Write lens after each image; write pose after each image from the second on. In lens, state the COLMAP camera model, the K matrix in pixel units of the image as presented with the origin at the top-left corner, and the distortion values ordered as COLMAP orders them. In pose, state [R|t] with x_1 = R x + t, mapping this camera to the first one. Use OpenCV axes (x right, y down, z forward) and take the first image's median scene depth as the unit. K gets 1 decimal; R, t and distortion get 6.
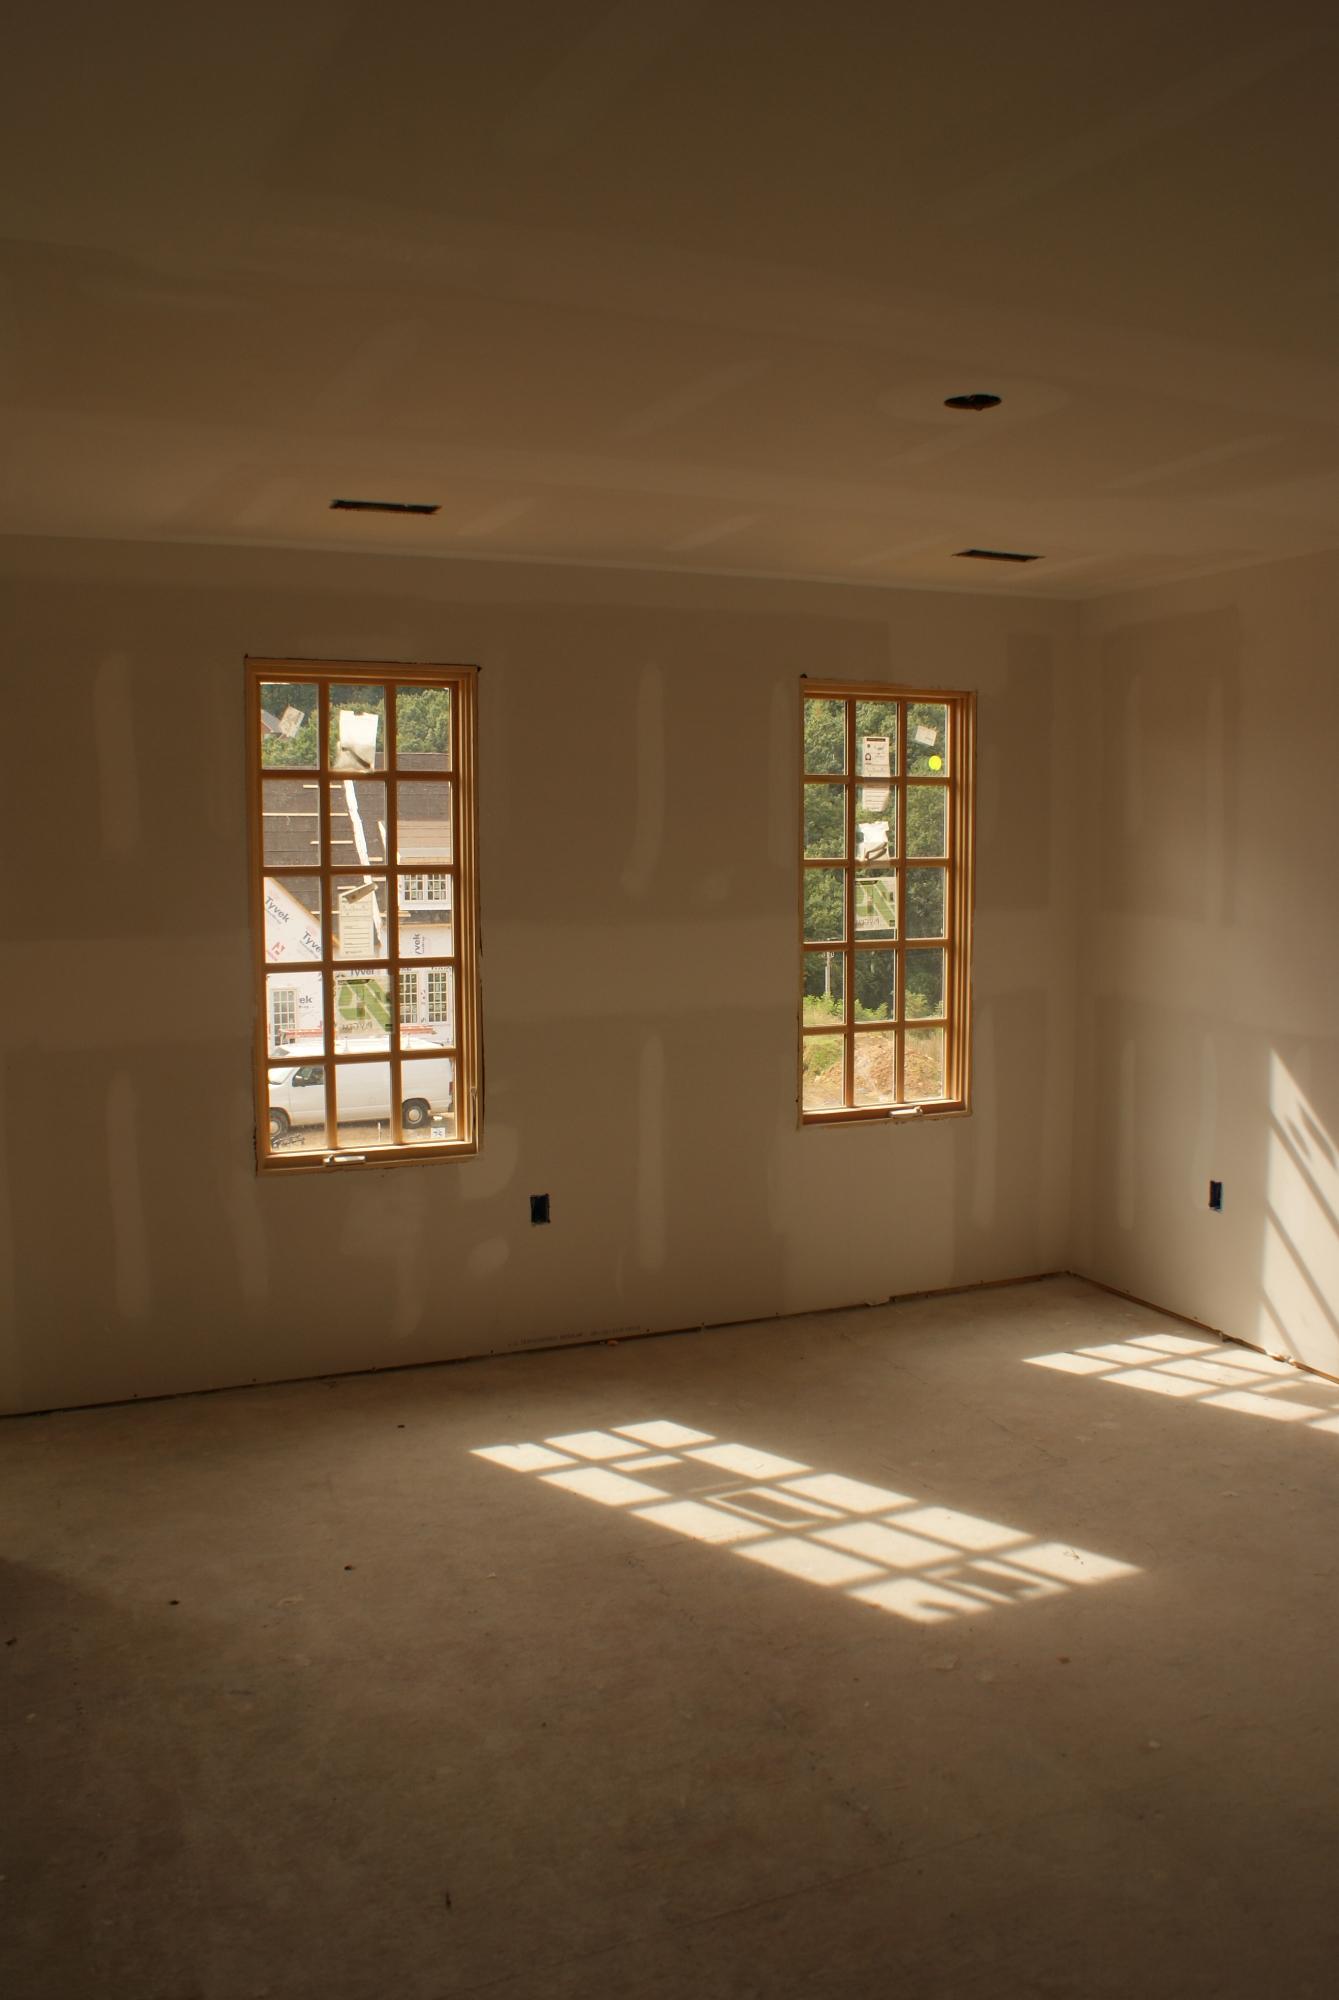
lens RADIAL K [[1561.6, 0, 677.0], [0, 1561.6, 998.3], [0, 0, 1]] dist [-0.007564, -0.005876]
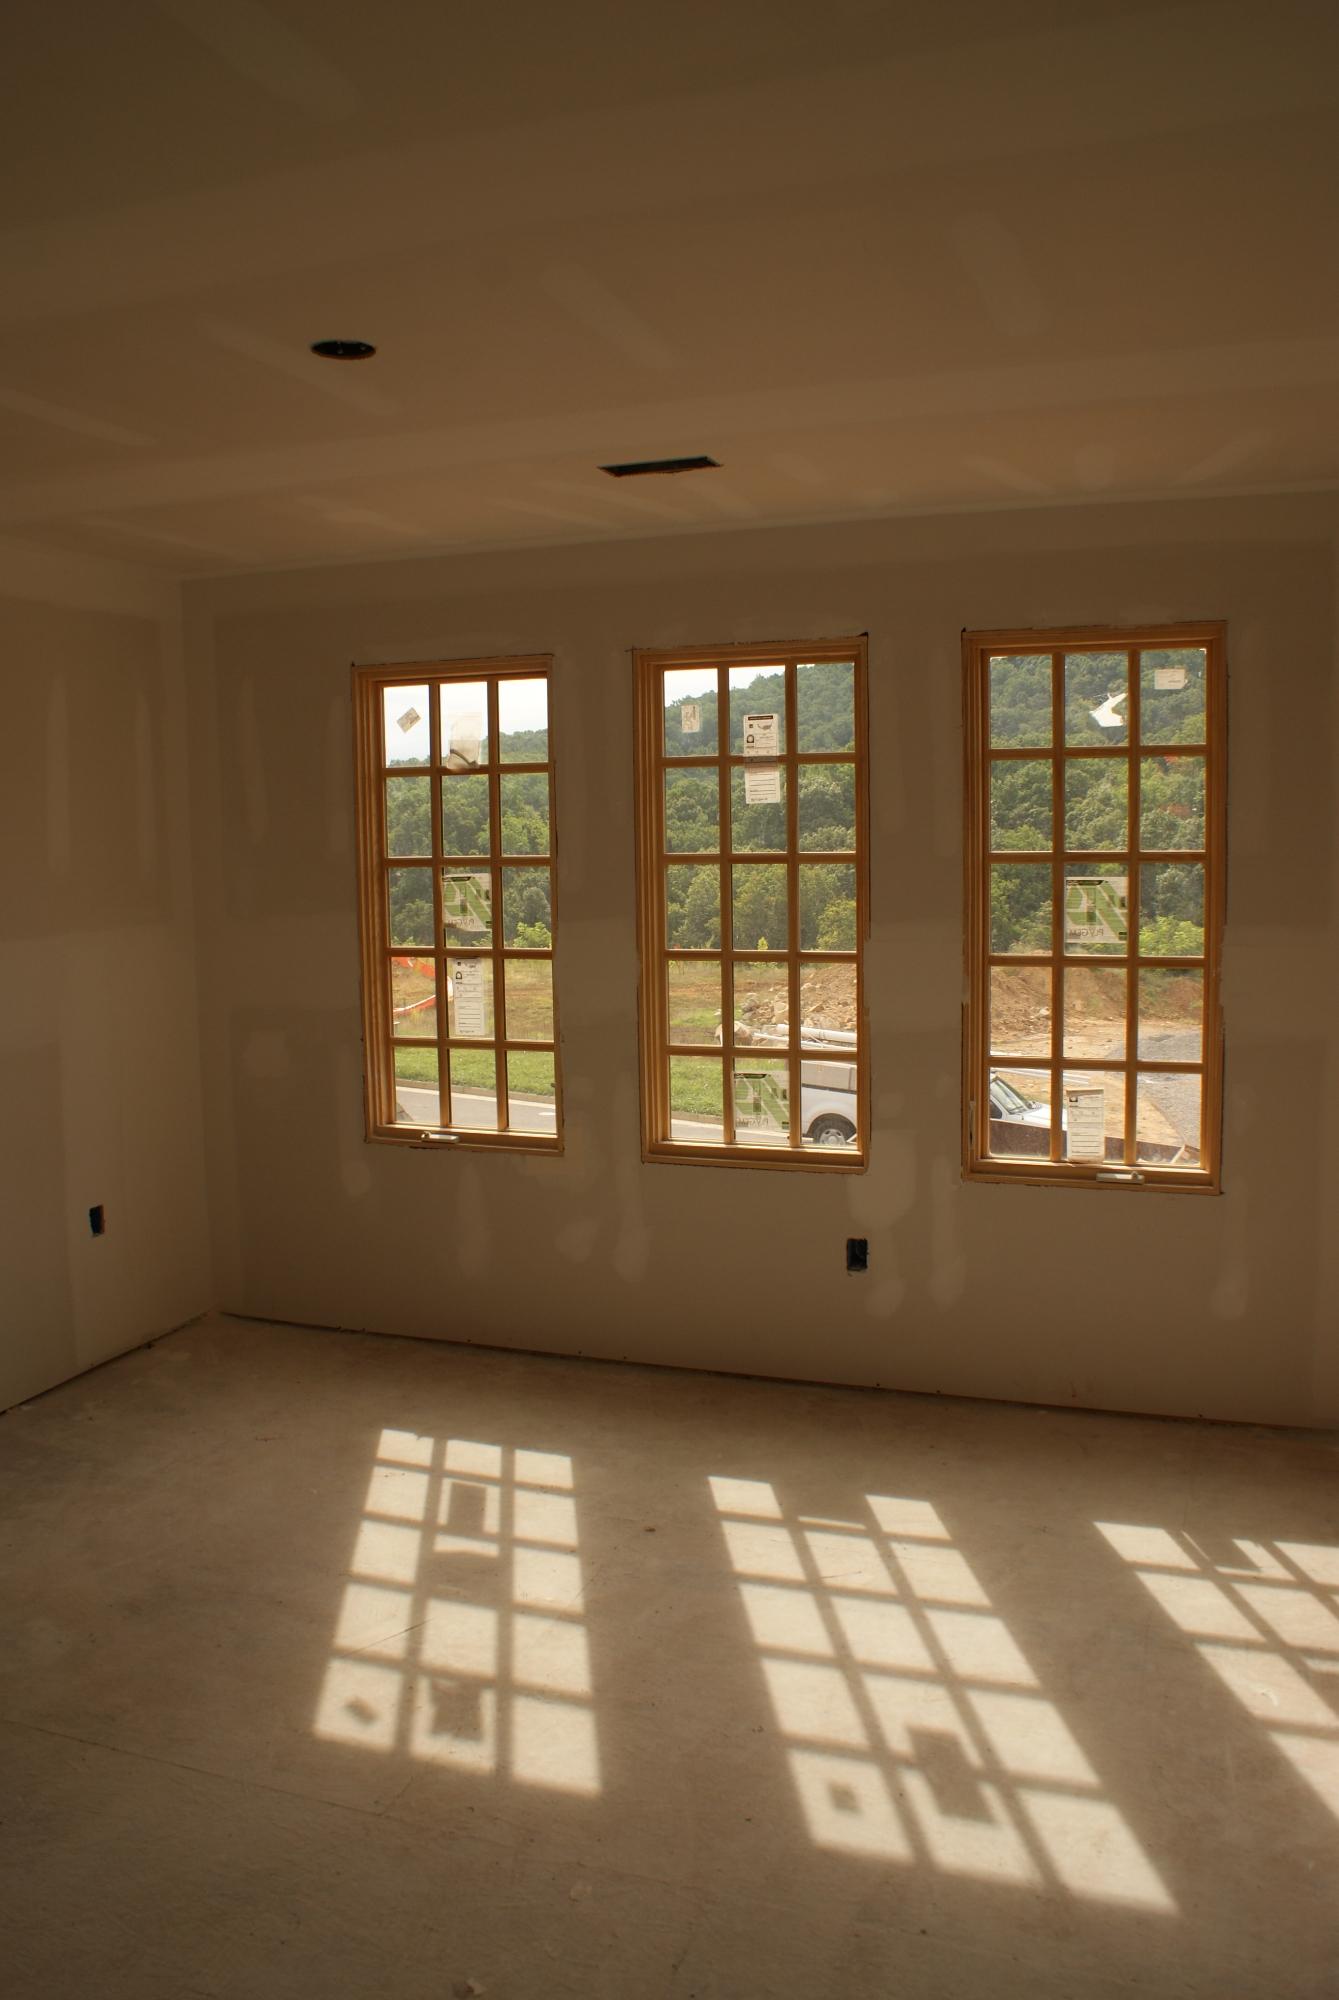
lens RADIAL K [[1561.6, 0, 671.9], [0, 1561.6, 1003.3], [0, 0, 1]] dist [-0.007564, -0.005876]
pose [[0.726381, 0.067815, -0.683939, 0.675048], [-0.062896, 0.997504, 0.032107, -0.033167], [0.684409, 0.019694, 0.728832, 0.371990]]
